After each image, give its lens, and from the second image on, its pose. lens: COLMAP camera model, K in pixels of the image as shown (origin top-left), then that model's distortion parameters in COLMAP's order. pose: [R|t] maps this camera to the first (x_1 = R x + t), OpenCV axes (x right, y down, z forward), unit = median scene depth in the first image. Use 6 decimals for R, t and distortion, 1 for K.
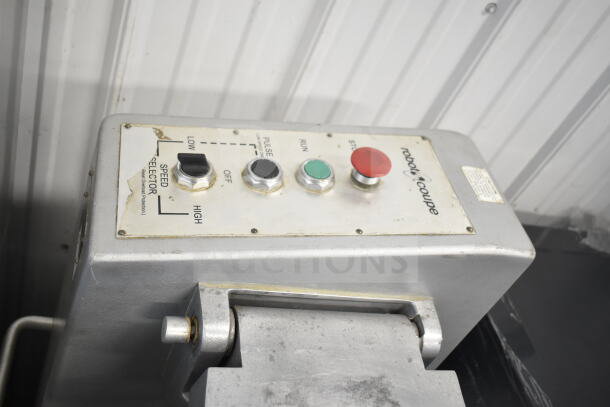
lens RADIAL K [[591.8, 0, 305.0], [0, 591.8, 203.5], [0, 0, 1]] dist [-0.000628, -0.003274]
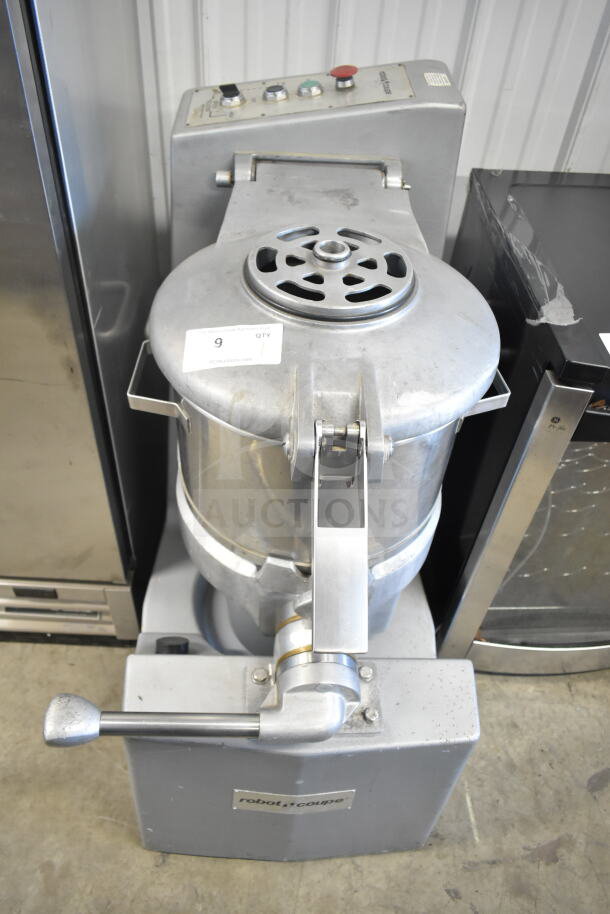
lens RADIAL K [[705.6, 0, 300.9], [0, 705.6, 460.3], [0, 0, 1]] dist [-0.006773, 0.001928]
pose [[0.938405, -0.094630, -0.332326, 0.521689], [0.099469, 0.995038, -0.002462, 0.929795], [0.330910, -0.030746, 0.943161, -0.766327]]
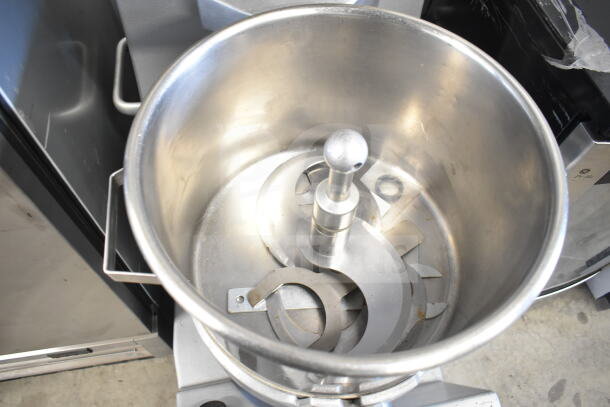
lens RADIAL K [[470.9, 0, 305.0], [0, 470.9, 203.5], [0, 0, 1]] dist [-0.006773, 0.001928]
pose [[0.946801, -0.163682, -0.277086, 0.220835], [0.236061, 0.938423, 0.252266, 0.533395], [0.218732, -0.304255, 0.927138, -0.062313]]
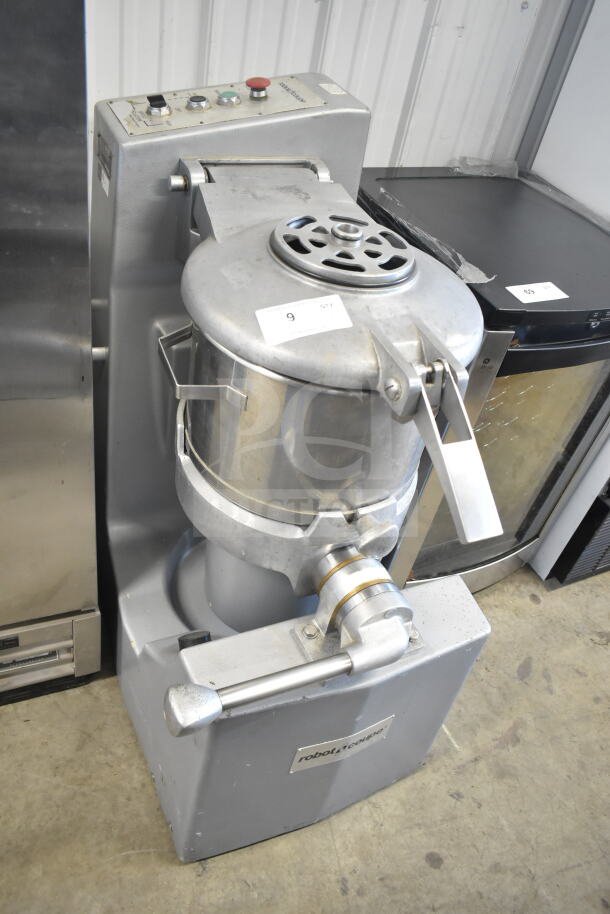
lens RADIAL K [[727.2, 0, 308.9], [0, 727.2, 458.9], [0, 0, 1]] dist [-0.001399, 0.003260]
pose [[0.954874, -0.295536, 0.029561, -0.129342], [0.294404, 0.954951, 0.037341, 0.931722], [-0.039265, -0.026953, 0.998865, -1.101715]]
